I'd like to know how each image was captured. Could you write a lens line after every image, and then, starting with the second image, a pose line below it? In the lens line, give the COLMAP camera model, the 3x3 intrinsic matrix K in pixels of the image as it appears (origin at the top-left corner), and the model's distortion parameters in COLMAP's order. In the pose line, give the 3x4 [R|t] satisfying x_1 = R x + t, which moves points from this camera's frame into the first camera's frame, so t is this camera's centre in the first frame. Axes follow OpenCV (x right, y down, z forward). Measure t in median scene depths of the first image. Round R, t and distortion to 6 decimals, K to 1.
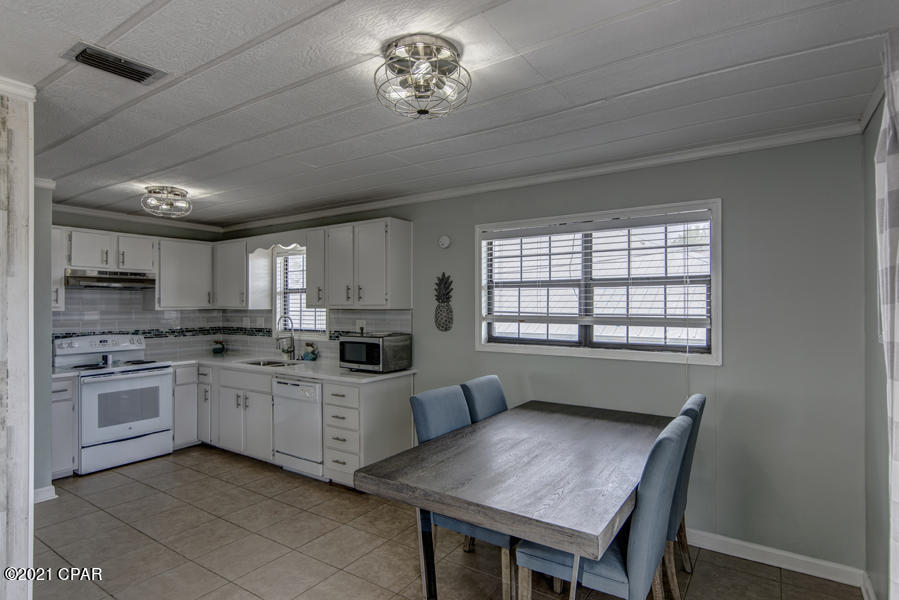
lens RADIAL K [[475.7, 0, 451.0], [0, 475.7, 306.8], [0, 0, 1]] dist [0.004034, 0.001108]
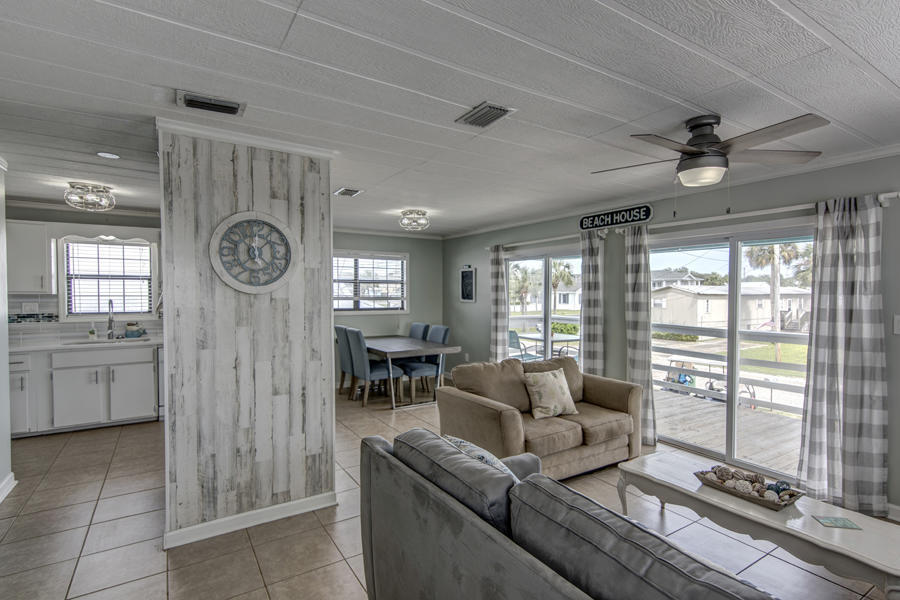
lens RADIAL K [[446.8, 0, 453.5], [0, 446.8, 303.5], [0, 0, 1]] dist [0.019070, -0.004781]
pose [[0.395820, -0.021139, 0.918085, -1.134695], [-0.001310, 0.999721, 0.023583, 0.001488], [-0.918327, -0.010537, 0.395682, -0.175385]]
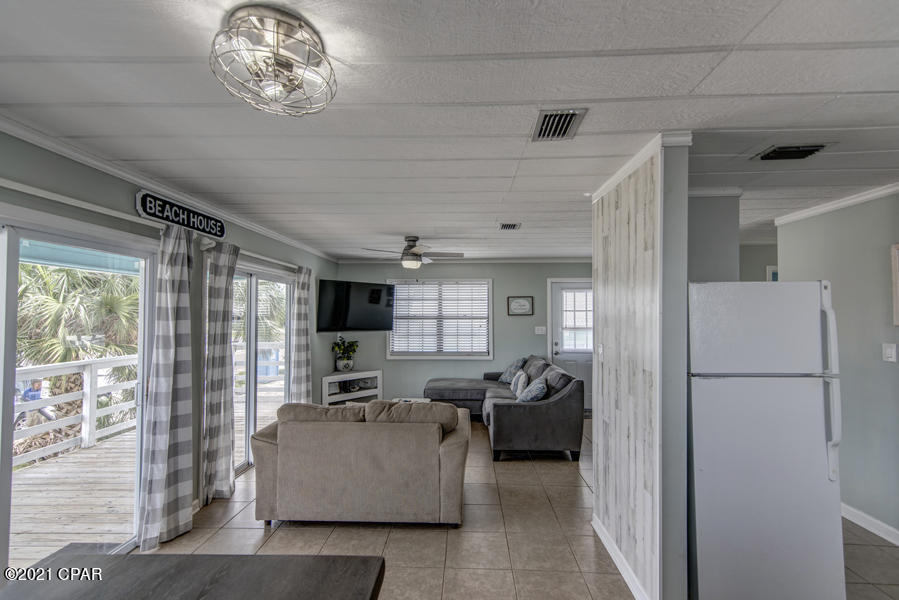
lens RADIAL K [[402.0, 0, 451.7], [0, 402.0, 303.4], [0, 0, 1]] dist [0.022598, -0.001763]
pose [[-0.849090, -0.015266, -0.528028, 0.023587], [-0.001997, 0.999668, -0.025691, -0.016773], [0.528245, -0.020759, -0.848838, 0.748473]]
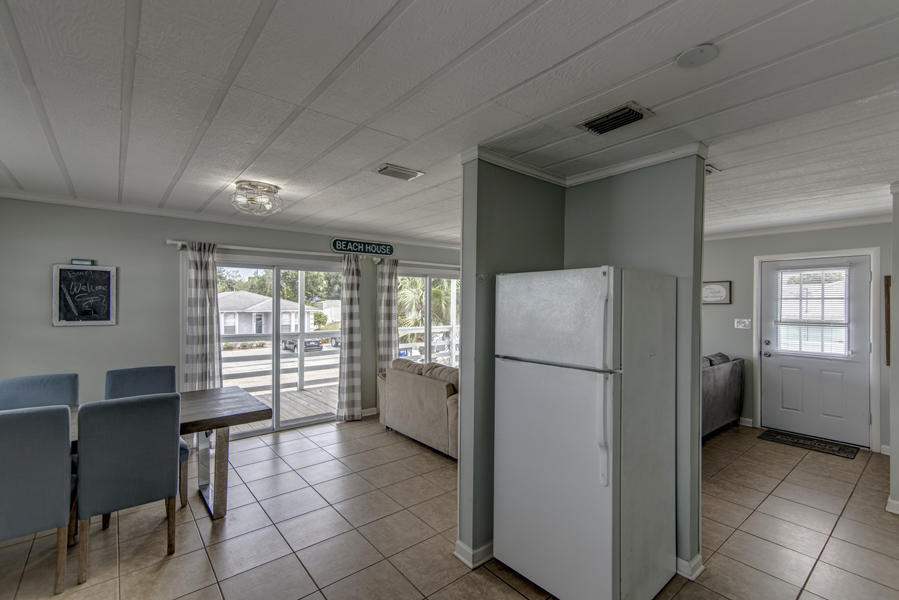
lens RADIAL K [[402.0, 0, 452.3], [0, 402.0, 302.3], [0, 0, 1]] dist [0.022598, -0.001763]
pose [[-0.960480, -0.005597, 0.278291, -0.568454], [-0.004527, 0.999980, 0.004488, -0.019824], [-0.278311, 0.003050, -0.960486, 1.028670]]
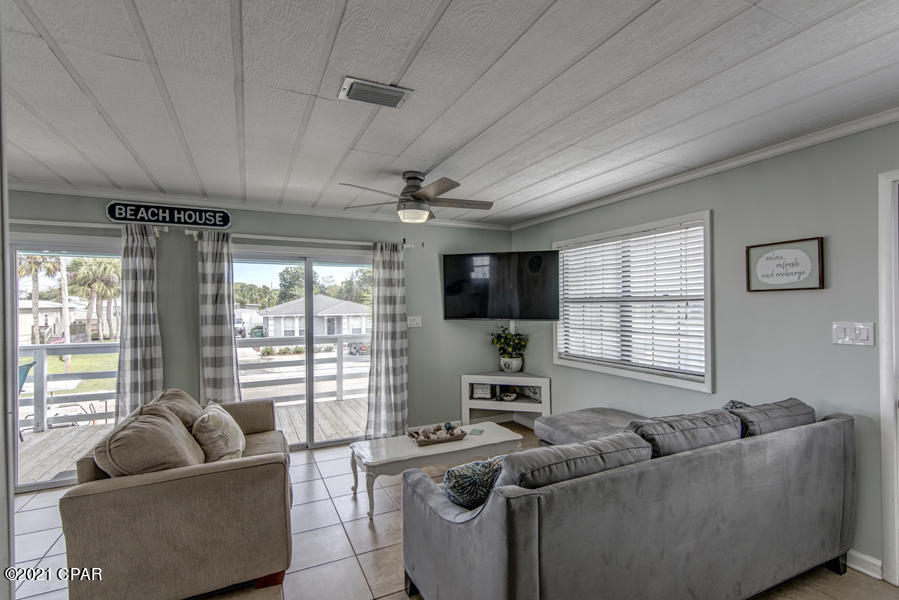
lens RADIAL K [[421.2, 0, 451.3], [0, 421.2, 304.2], [0, 0, 1]] dist [0.015573, -0.000988]
pose [[-0.864687, 0.006882, 0.502263, -0.887758], [0.009117, 0.999956, 0.001994, 0.002262], [-0.502228, 0.006303, -0.864712, 0.369279]]
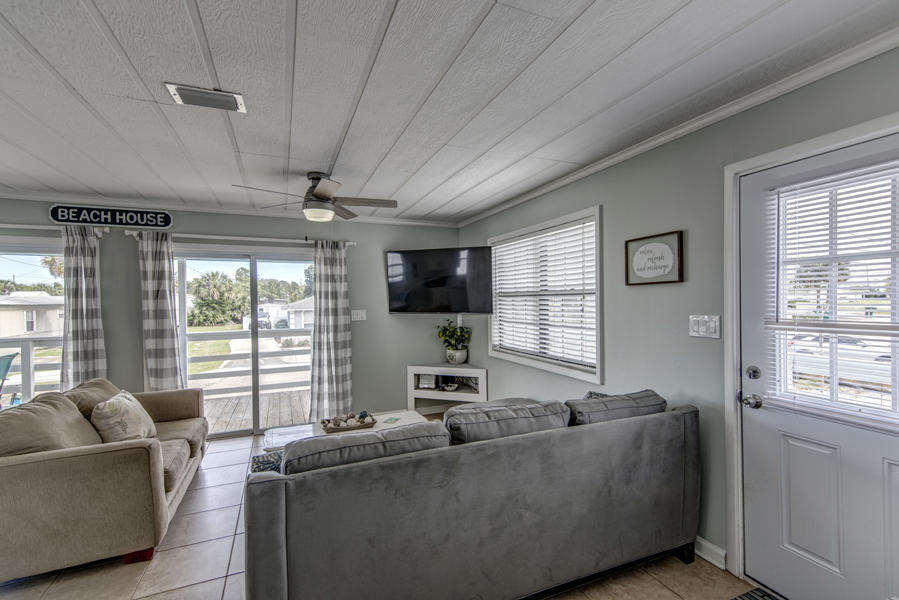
lens RADIAL K [[402.0, 0, 450.6], [0, 402.0, 304.1], [0, 0, 1]] dist [0.022598, -0.001763]
pose [[-0.838123, 0.002708, 0.545474, -1.067822], [0.013141, 0.999798, 0.015228, 0.004591], [-0.545322, 0.019931, -0.837989, 0.256325]]
